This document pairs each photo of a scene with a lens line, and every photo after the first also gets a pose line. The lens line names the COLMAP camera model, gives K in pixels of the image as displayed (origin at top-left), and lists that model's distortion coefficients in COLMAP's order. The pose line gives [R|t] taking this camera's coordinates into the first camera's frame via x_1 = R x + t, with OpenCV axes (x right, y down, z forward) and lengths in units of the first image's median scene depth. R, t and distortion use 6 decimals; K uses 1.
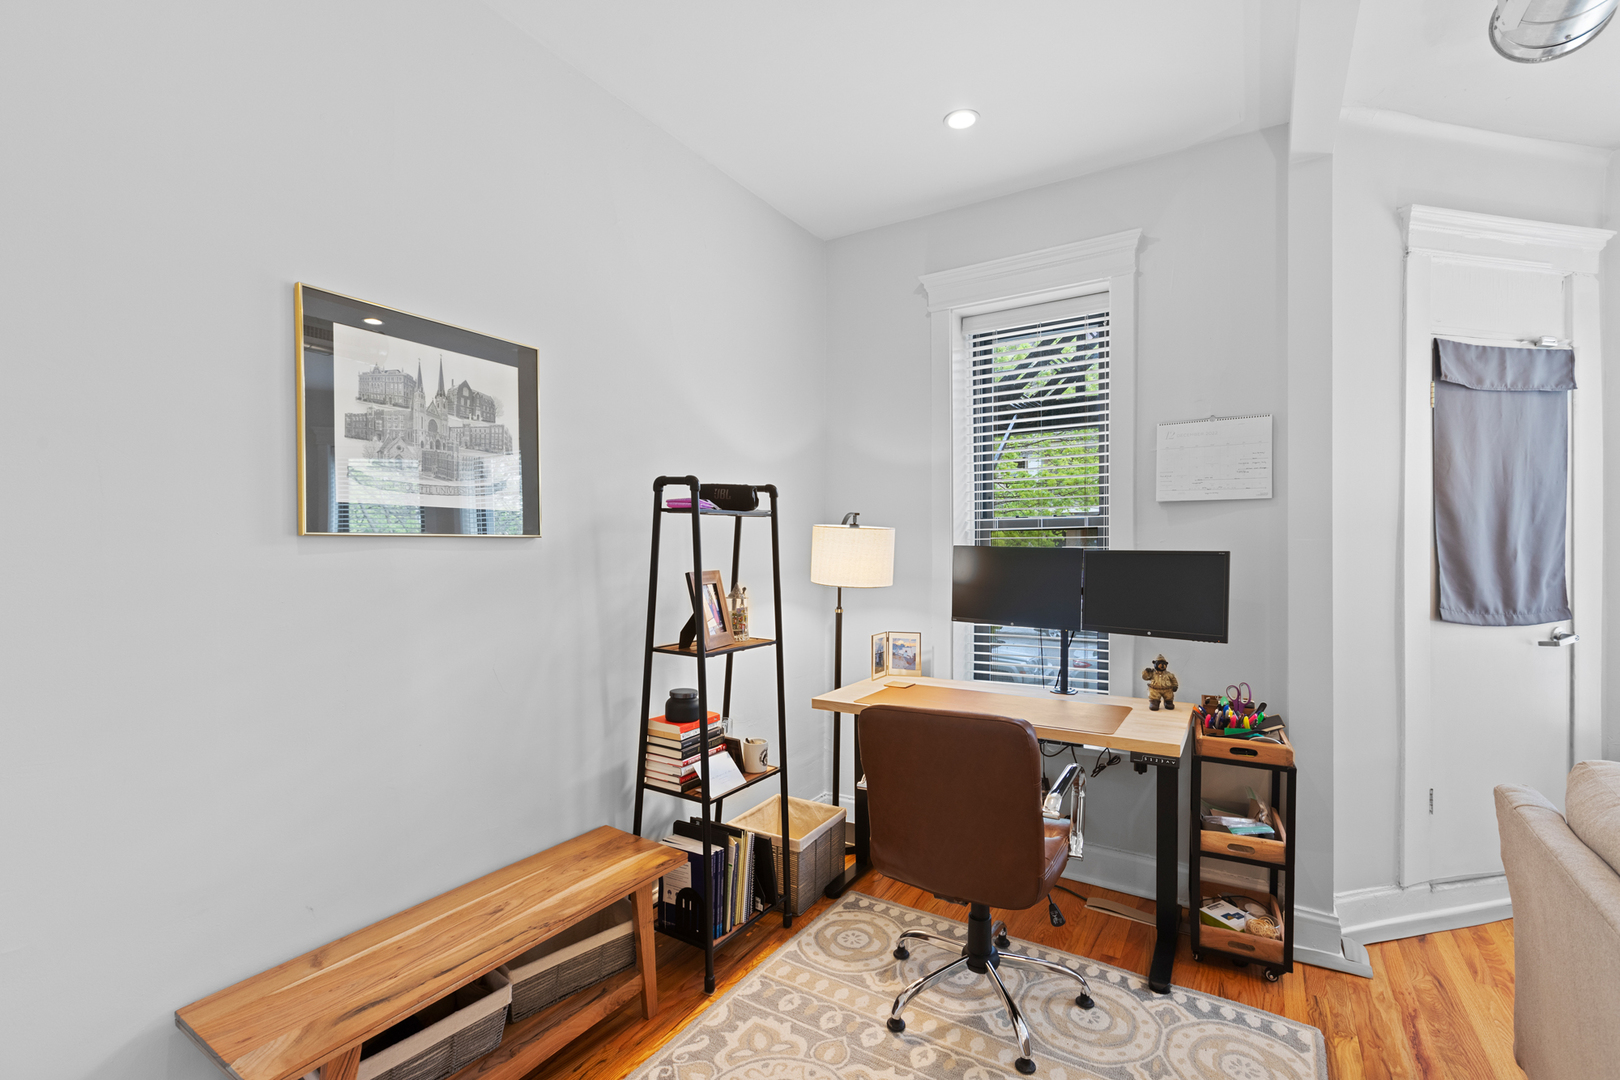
lens RADIAL K [[715.2, 0, 809.3], [0, 715.2, 547.8], [0, 0, 1]] dist [-0.010035, 0.000149]
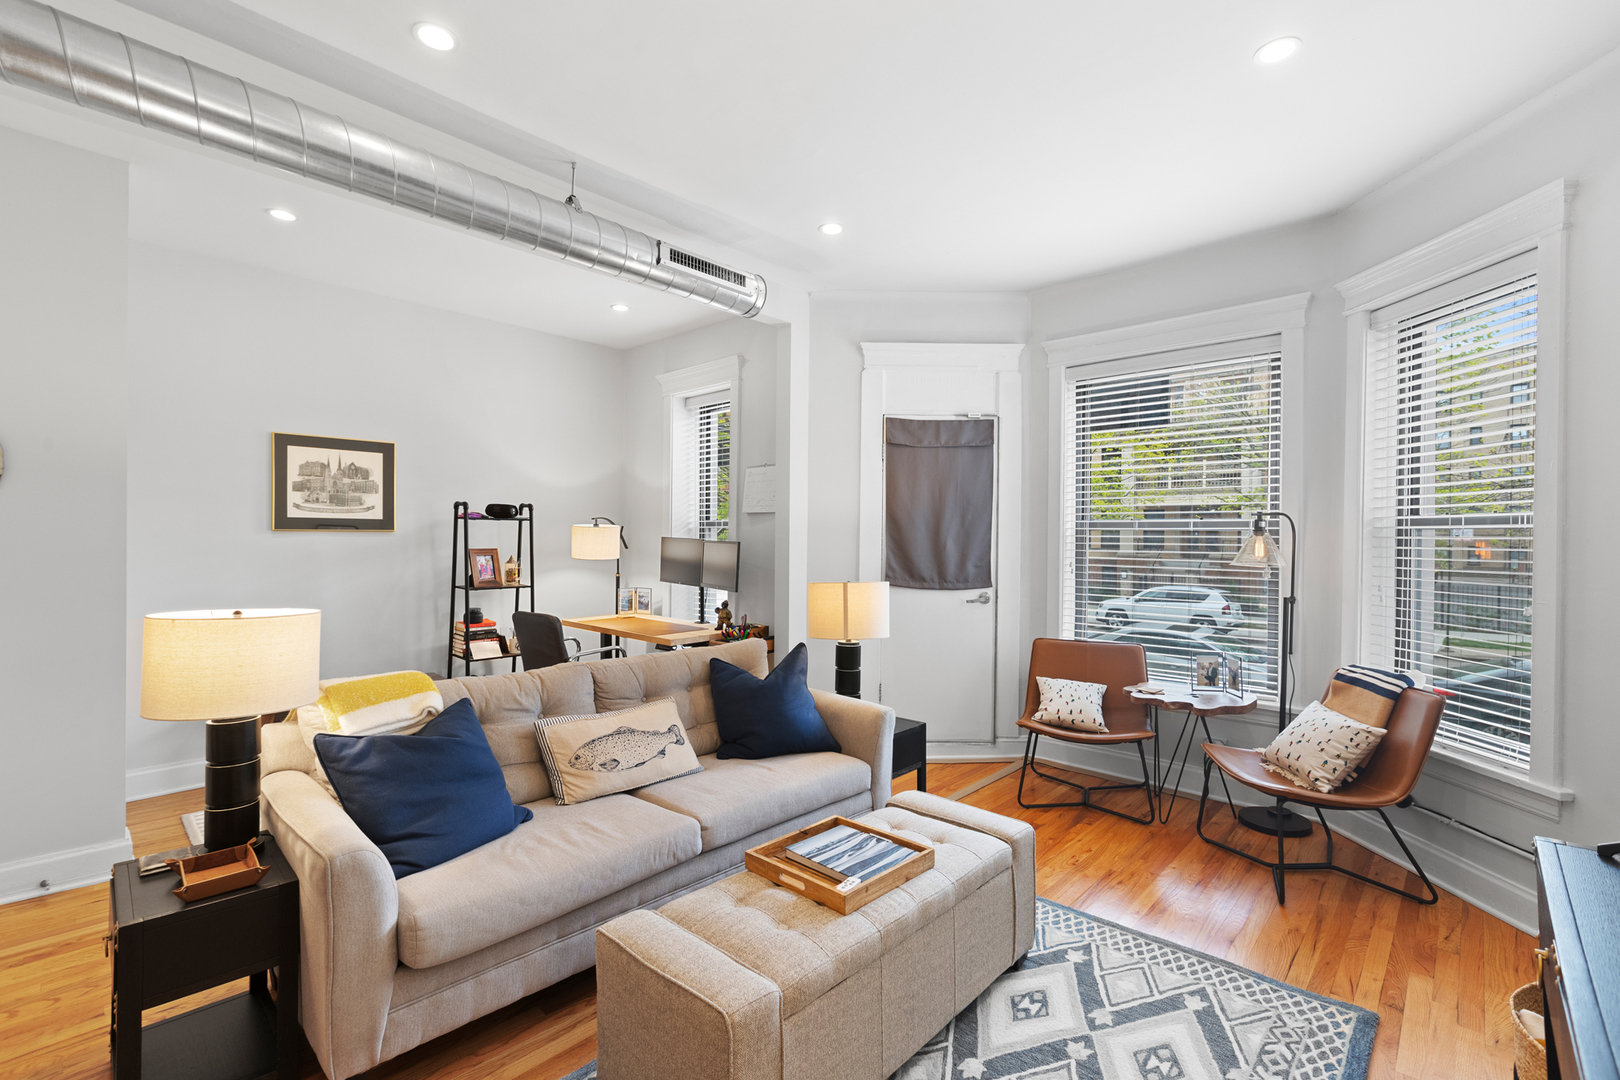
lens RADIAL K [[715.2, 0, 817.6], [0, 715.2, 534.4], [0, 0, 1]] dist [-0.010035, 0.000149]
pose [[0.981137, 0.010467, -0.193032, 1.059180], [-0.011077, 0.999936, -0.002079, -0.011546], [0.192998, 0.004178, 0.981190, -0.707060]]
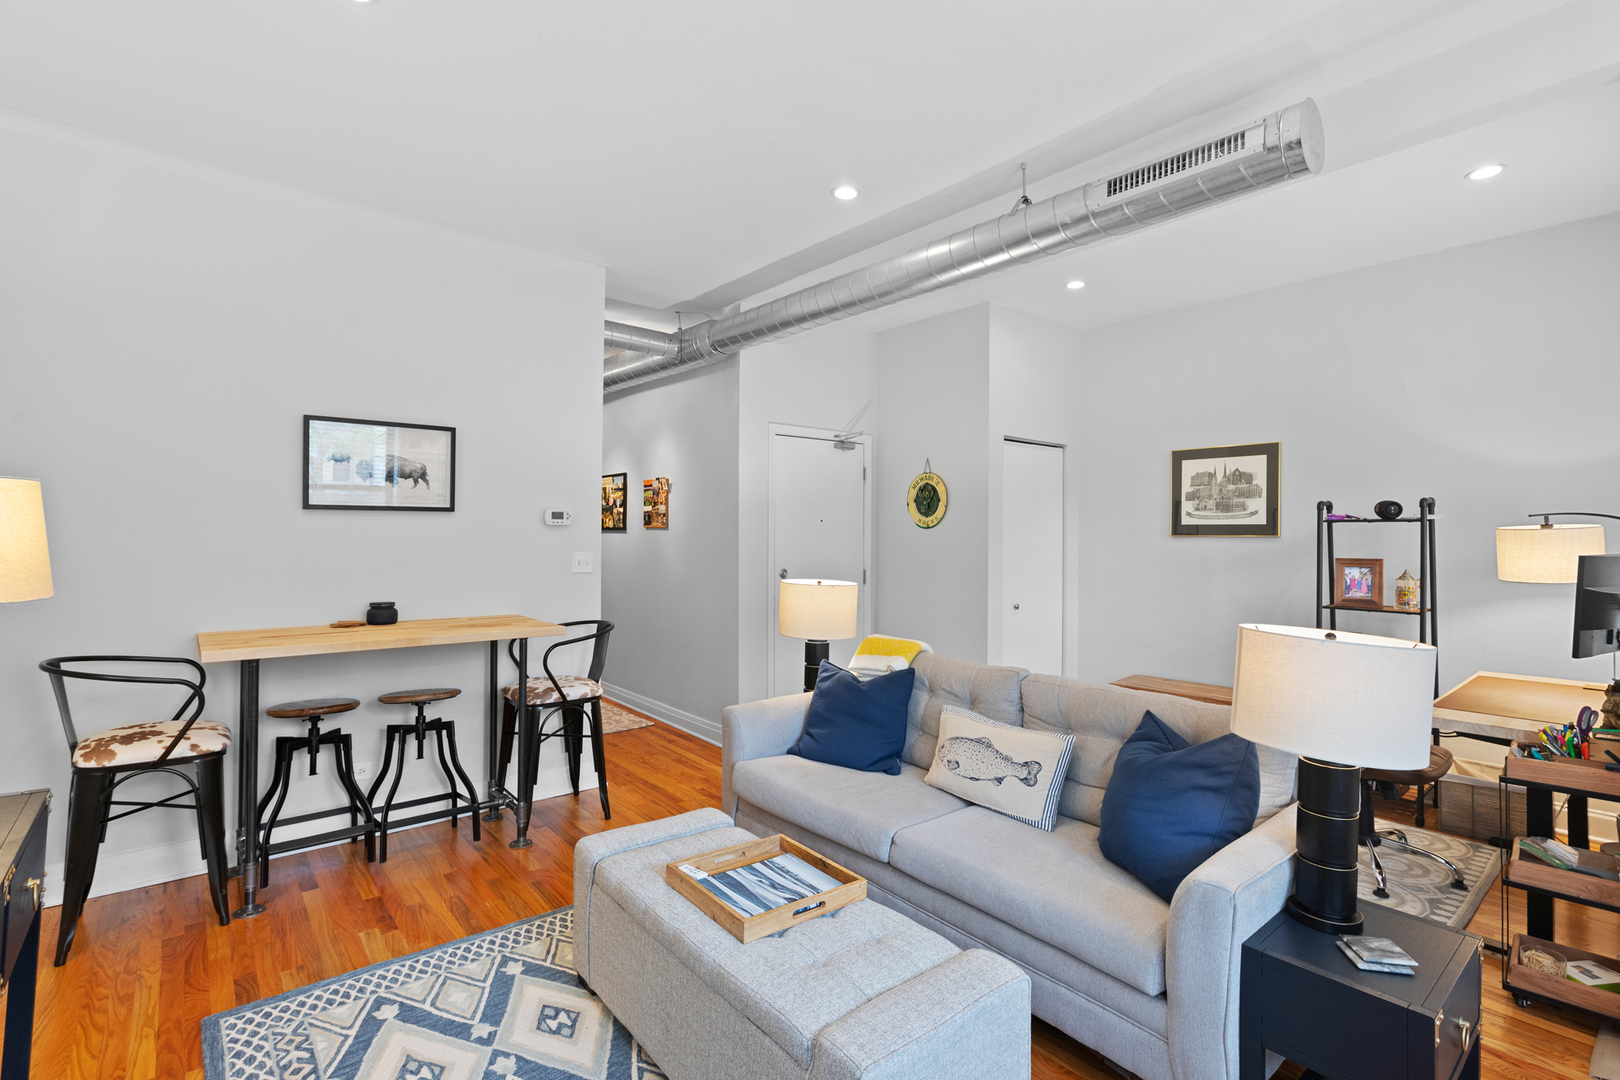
lens RADIAL K [[753.8, 0, 799.9], [0, 753.8, 531.9], [0, 0, 1]] dist [-0.010148, 0.000325]
pose [[-0.328990, -0.000200, -0.944333, 1.664643], [-0.005426, 0.999984, 0.001679, -0.020572], [0.944318, 0.005676, -0.328986, 0.353166]]
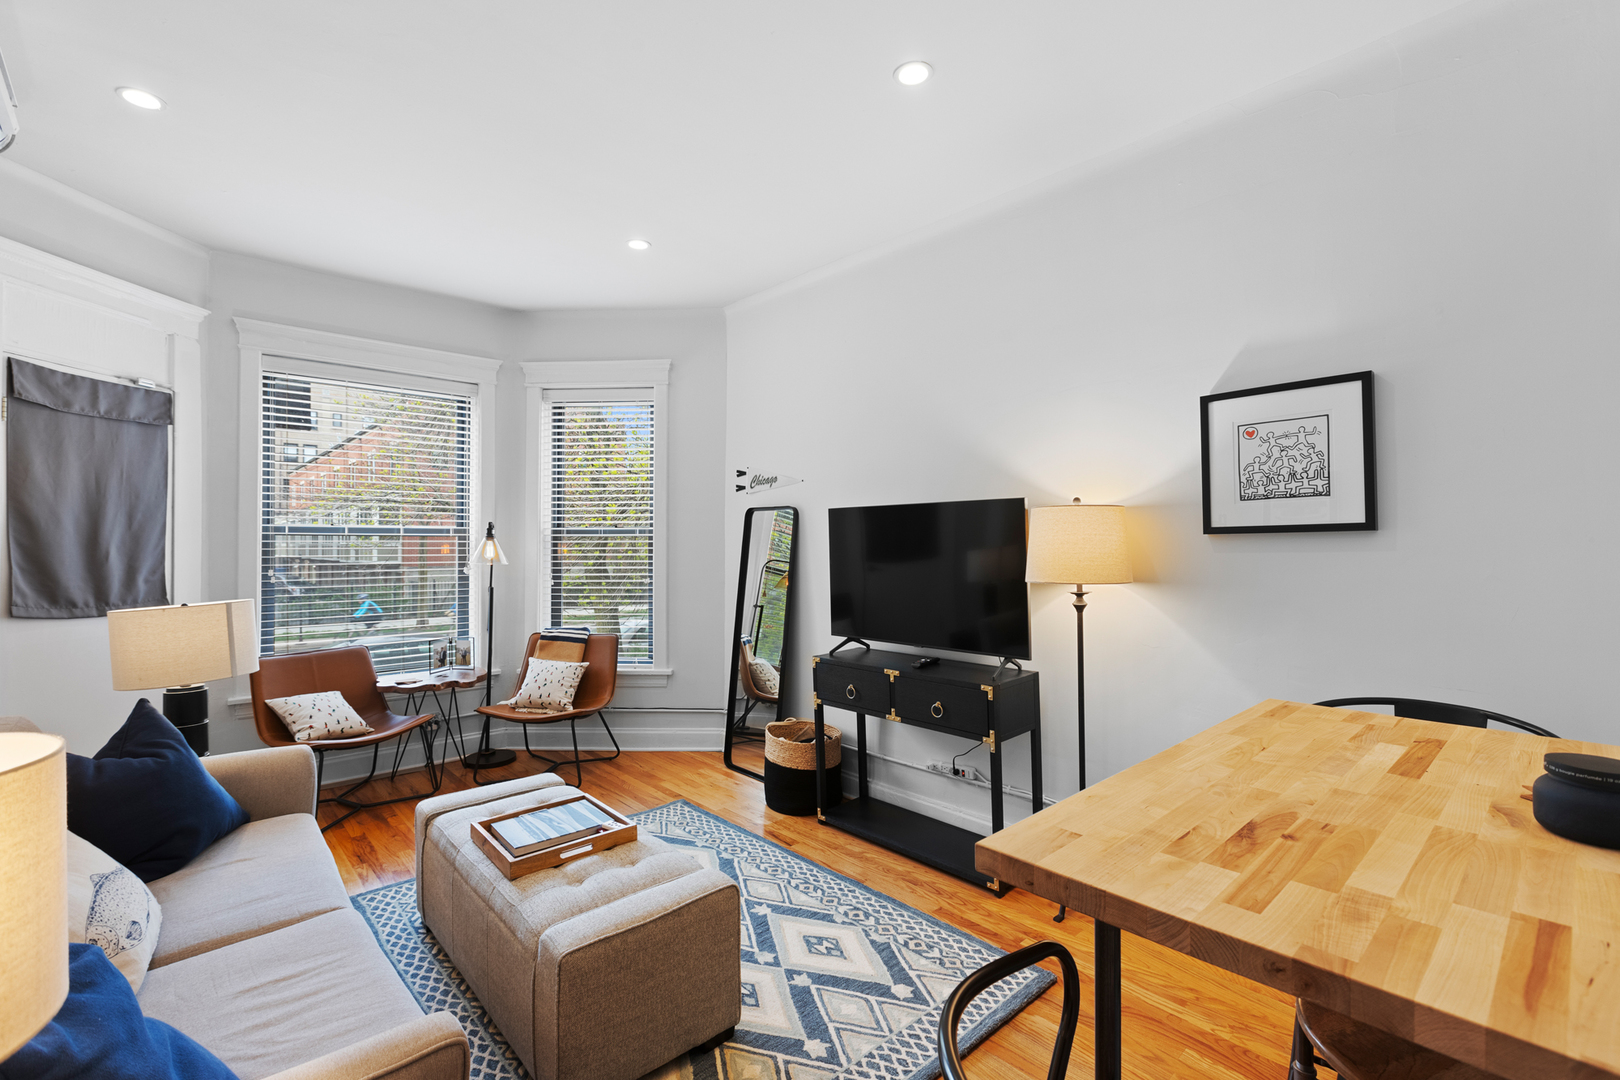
lens RADIAL K [[715.2, 0, 806.4], [0, 715.2, 543.5], [0, 0, 1]] dist [-0.010035, 0.000149]
pose [[0.283249, 0.006363, 0.959025, 0.194109], [-0.000218, 0.999978, -0.006571, -0.003715], [-0.959046, 0.001652, 0.283245, -0.478985]]
